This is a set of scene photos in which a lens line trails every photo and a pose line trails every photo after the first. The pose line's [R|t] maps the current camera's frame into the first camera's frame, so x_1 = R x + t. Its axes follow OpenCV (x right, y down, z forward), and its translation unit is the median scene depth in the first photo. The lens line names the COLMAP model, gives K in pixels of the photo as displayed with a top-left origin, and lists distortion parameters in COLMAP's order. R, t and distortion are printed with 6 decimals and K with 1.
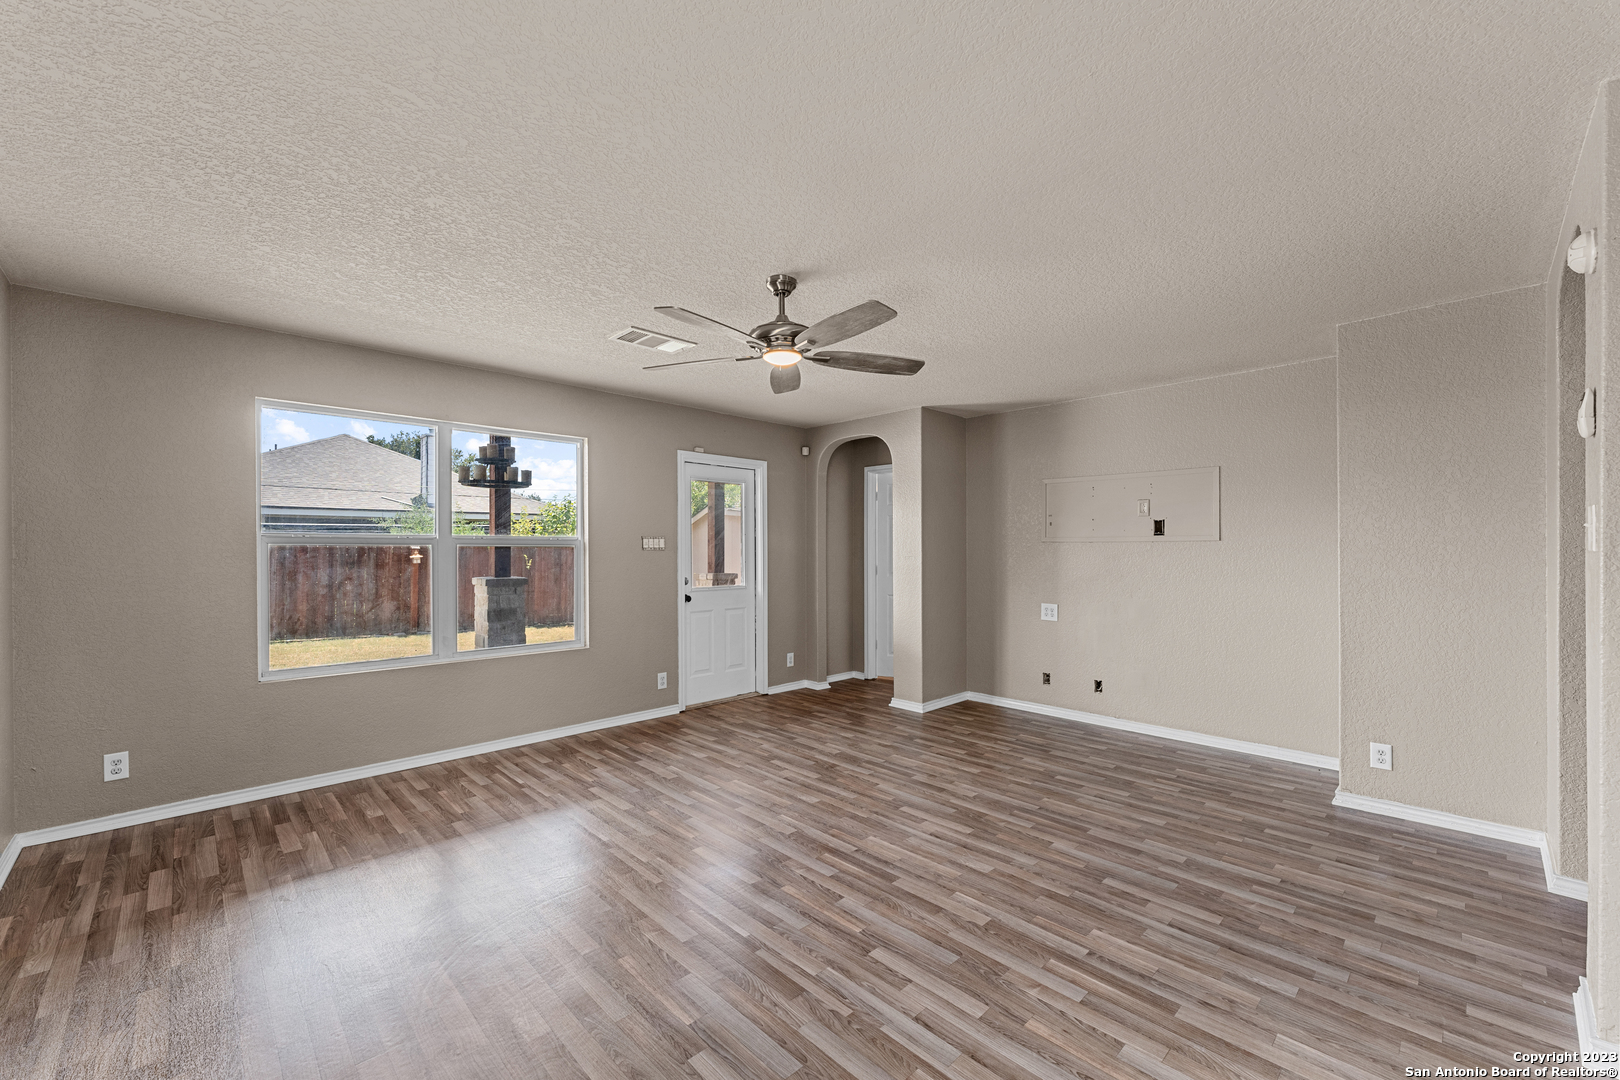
lens RADIAL K [[654.6, 0, 807.1], [0, 654.6, 546.8], [0, 0, 1]] dist [0.001588, 0.000120]
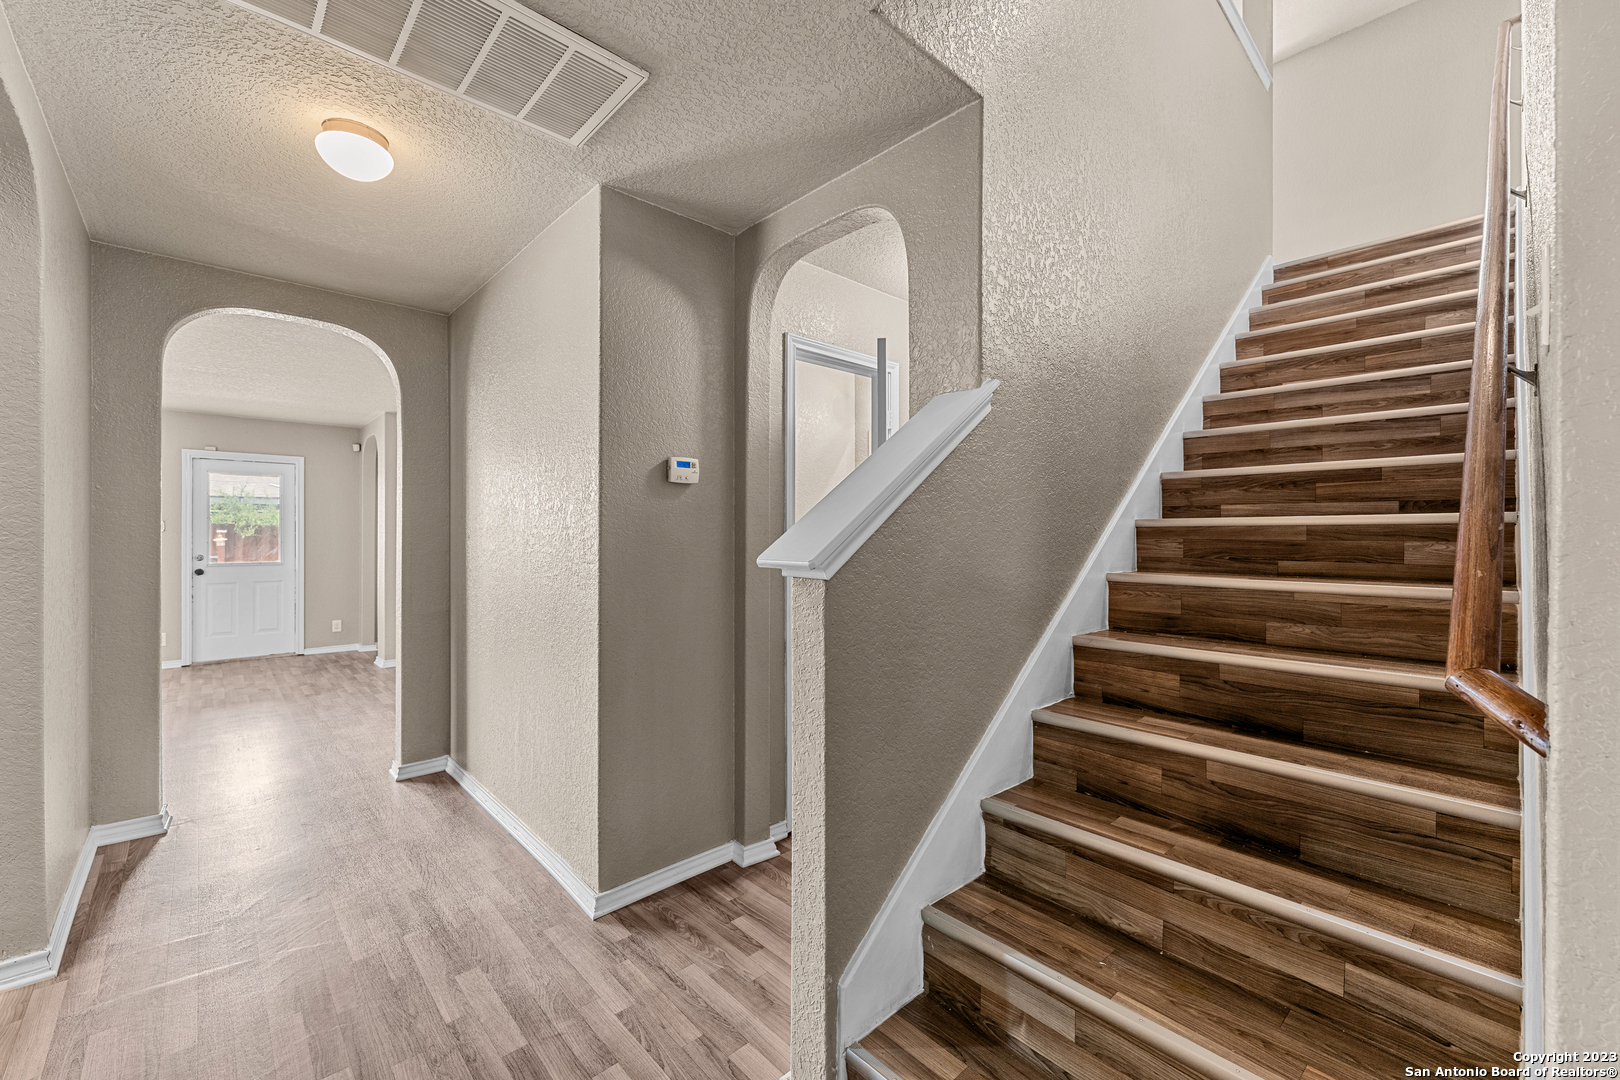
lens RADIAL K [[645.9, 0, 807.2], [0, 645.9, 535.3], [0, 0, 1]] dist [0.001479, -0.000193]
pose [[0.999882, -0.000631, -0.015350, 1.313175], [0.000713, 0.999985, 0.005361, 0.007702], [0.015346, -0.005372, 0.999868, -0.236516]]
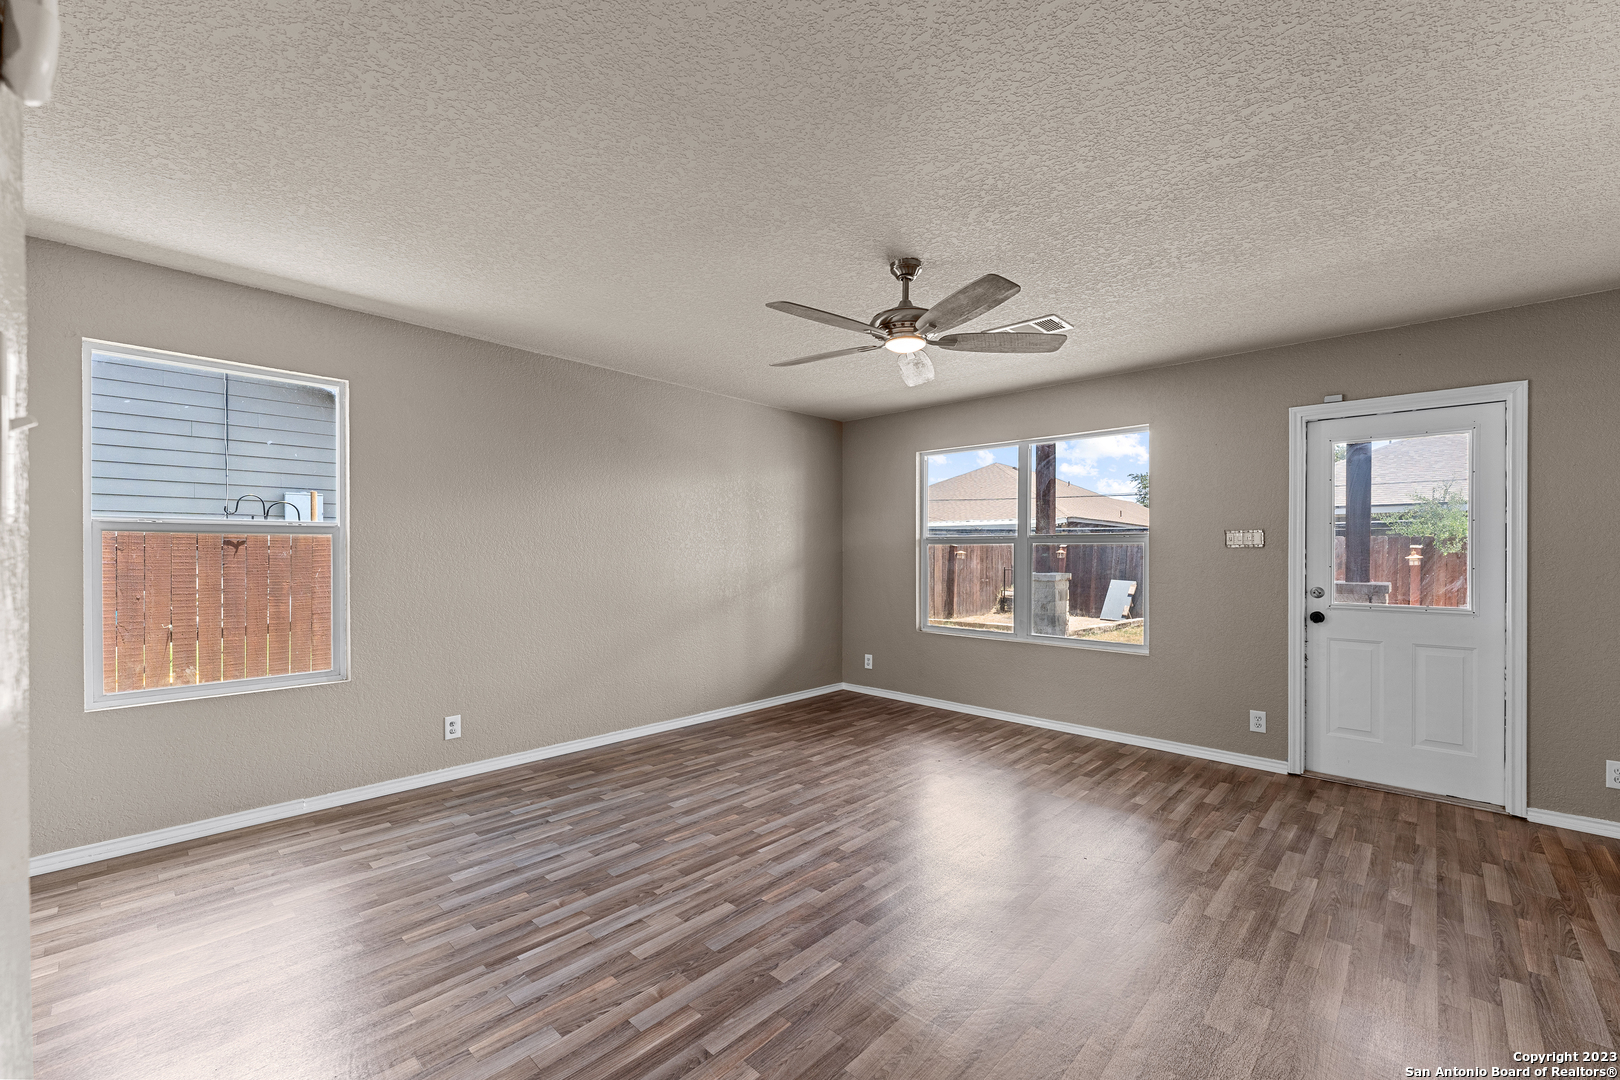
lens RADIAL K [[654.6, 0, 807.1], [0, 654.6, 546.8], [0, 0, 1]] dist [0.001588, 0.000120]
pose [[0.045921, -0.004337, -0.998936, 0.668674], [0.002837, 0.999987, -0.004211, 0.007920], [0.998941, -0.002640, 0.045932, 0.591442]]
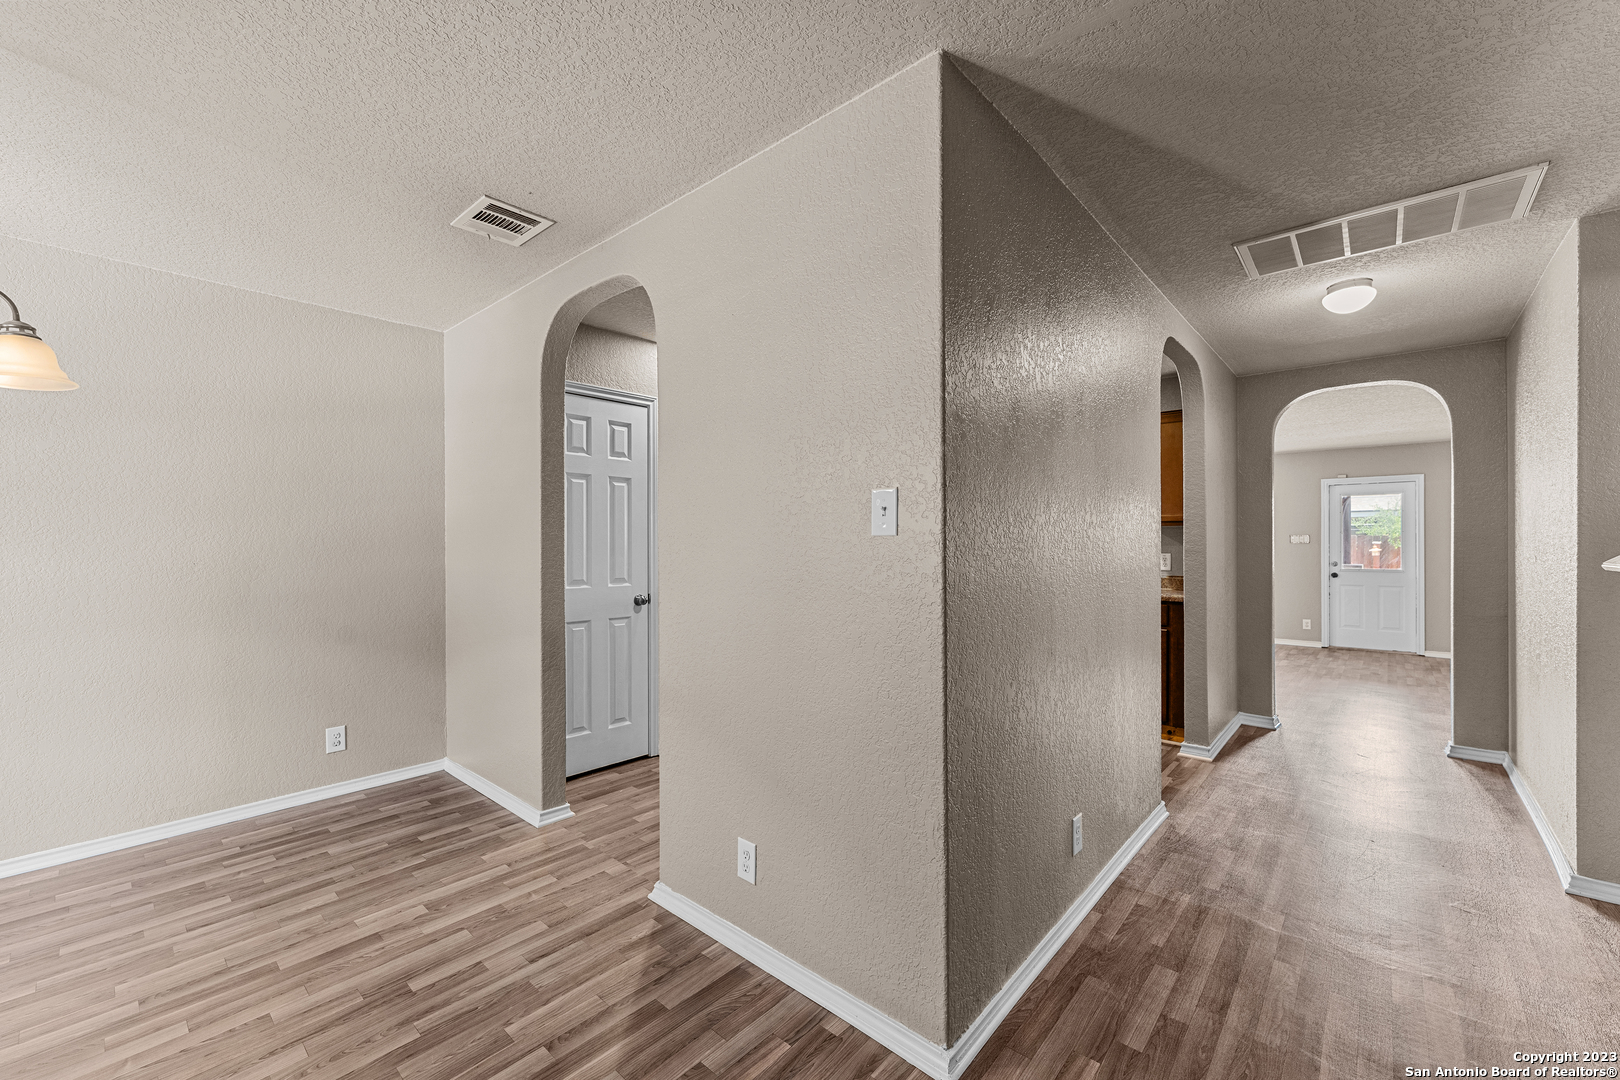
lens RADIAL K [[638.9, 0, 810.0], [0, 638.9, 540.0], [0, 0, 1]] dist [0.001902, 0.000160]
pose [[0.071507, -0.010357, -0.997386, 1.663460], [0.004813, 0.999938, -0.010039, 0.009183], [0.997428, -0.004082, 0.071553, -0.435141]]
